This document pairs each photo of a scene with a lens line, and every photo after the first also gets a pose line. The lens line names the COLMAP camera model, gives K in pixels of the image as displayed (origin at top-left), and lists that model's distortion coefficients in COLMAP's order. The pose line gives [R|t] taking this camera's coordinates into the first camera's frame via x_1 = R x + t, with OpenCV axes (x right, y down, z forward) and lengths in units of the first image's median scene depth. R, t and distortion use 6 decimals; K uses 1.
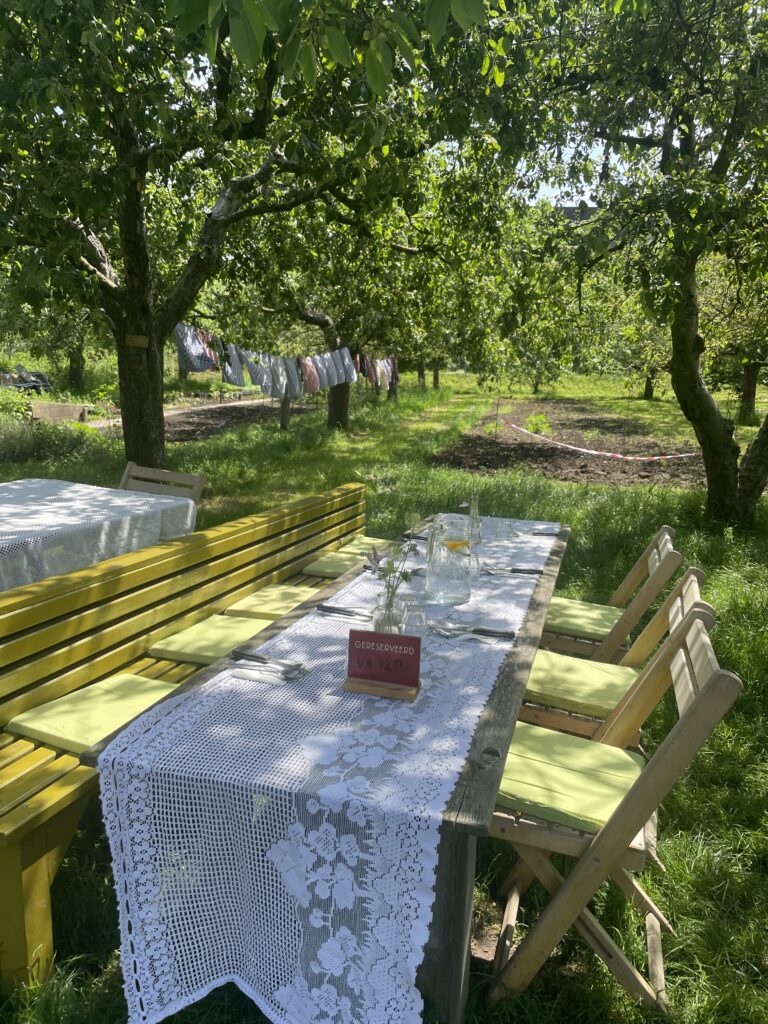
lens RADIAL K [[777.1, 0, 381.4], [0, 777.1, 516.3], [0, 0, 1]] dist [0.028224, -0.010837]
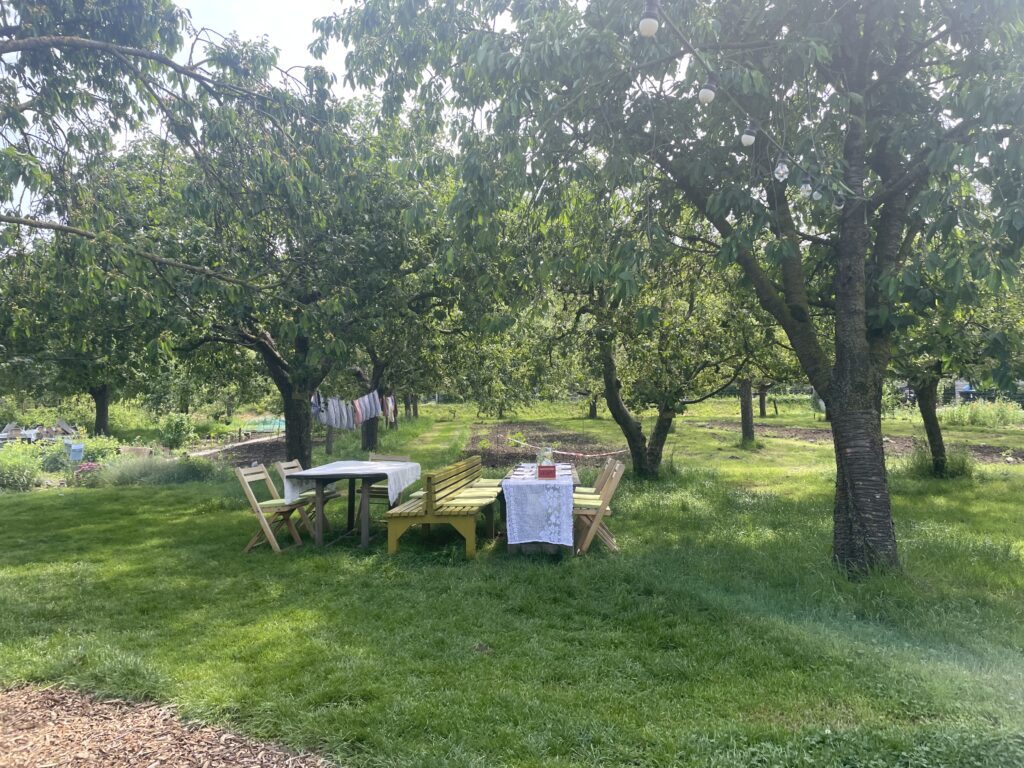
lens RADIAL K [[777.1, 0, 511.6], [0, 777.1, 382.9], [0, 0, 1]] dist [0.028224, -0.010837]
pose [[0.973656, -0.044467, 0.223644, -0.074603], [0.089905, 0.976210, -0.197310, 0.035049], [-0.209550, 0.212219, 0.954490, -0.210741]]
